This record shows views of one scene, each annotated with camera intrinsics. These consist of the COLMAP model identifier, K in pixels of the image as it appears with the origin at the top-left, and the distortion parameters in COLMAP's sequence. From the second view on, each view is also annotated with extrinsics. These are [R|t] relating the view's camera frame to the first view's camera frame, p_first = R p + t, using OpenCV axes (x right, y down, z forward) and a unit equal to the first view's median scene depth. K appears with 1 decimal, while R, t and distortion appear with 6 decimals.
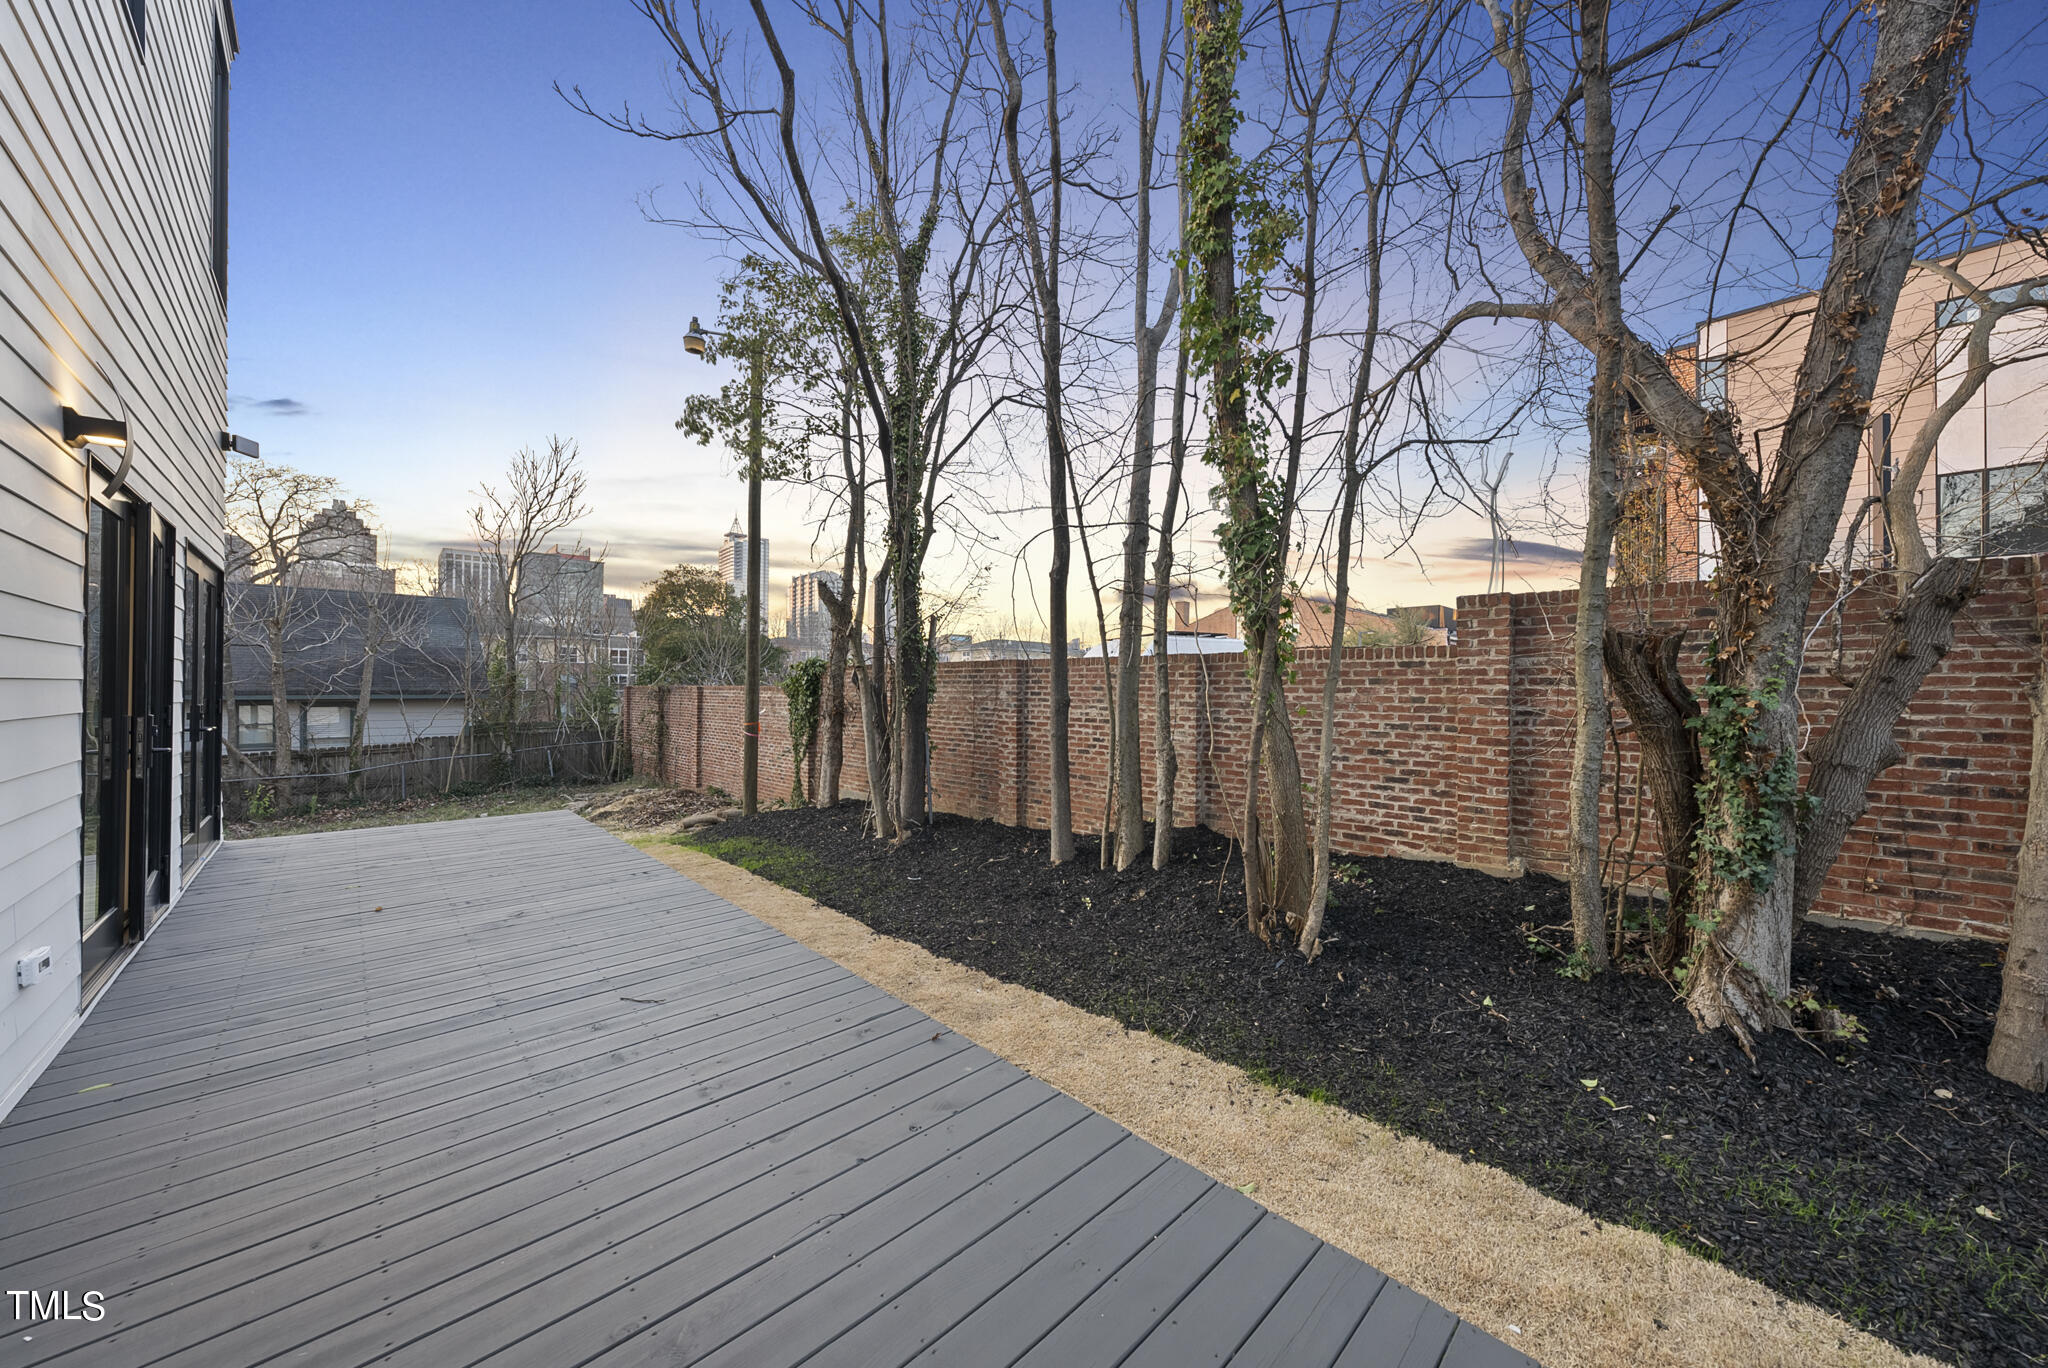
lens RADIAL K [[701.7, 0, 1025.3], [0, 701.7, 681.9], [0, 0, 1]] dist [-0.000202, 0.000022]
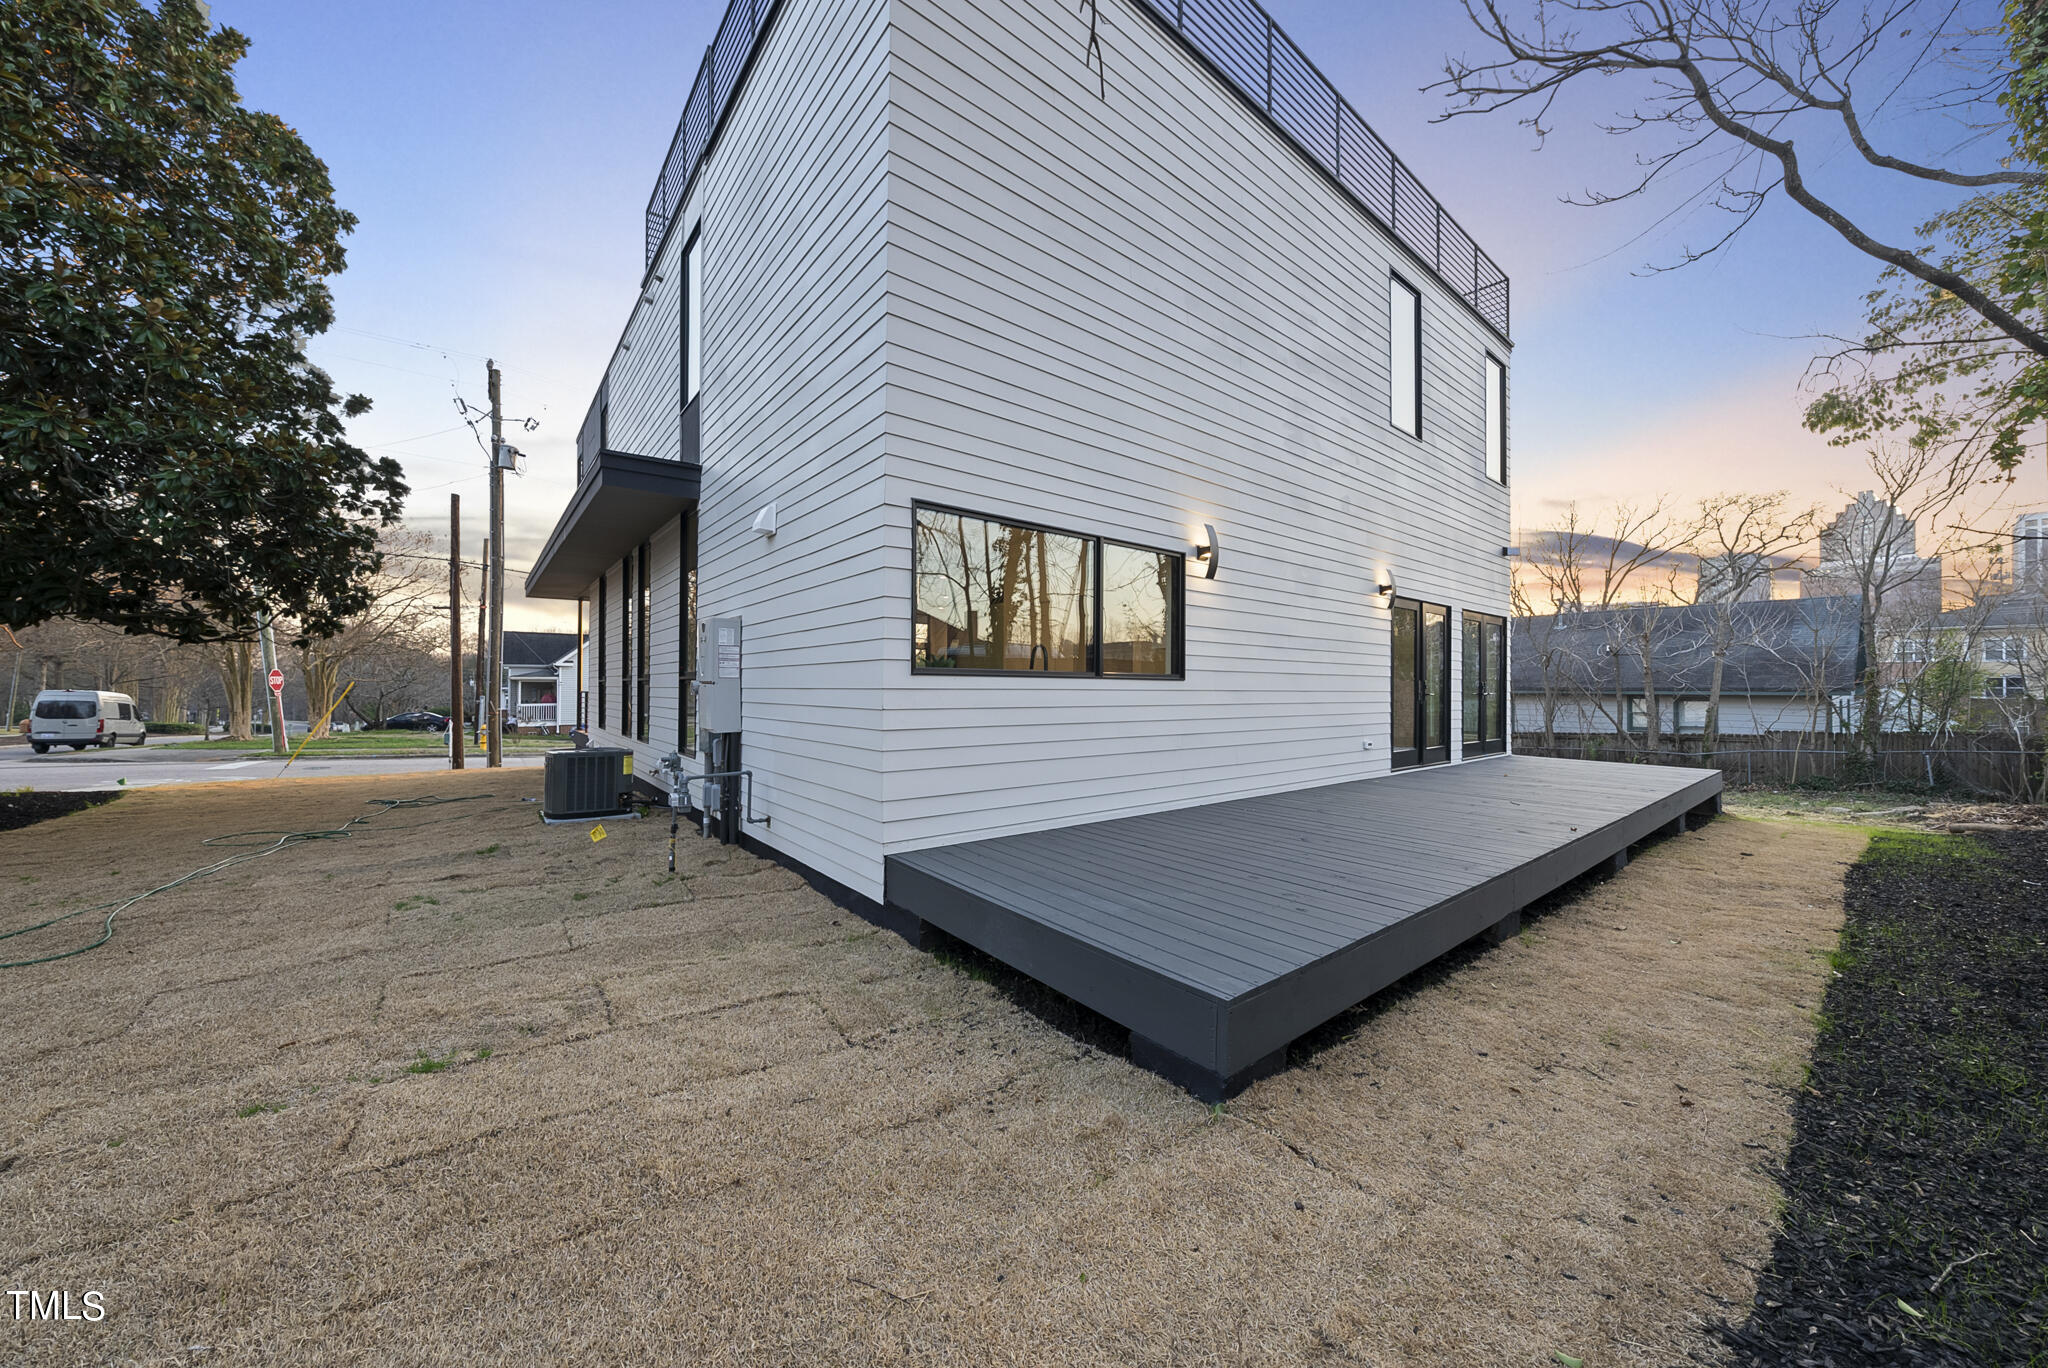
lens RADIAL K [[701.7, 0, 1022.1], [0, 701.7, 688.3], [0, 0, 1]] dist [-0.000202, 0.000022]
pose [[-0.095595, -0.006560, -0.995399, 0.620800], [0.000967, 0.999977, -0.006683, 0.034801], [0.995420, -0.001602, -0.095587, -0.107997]]
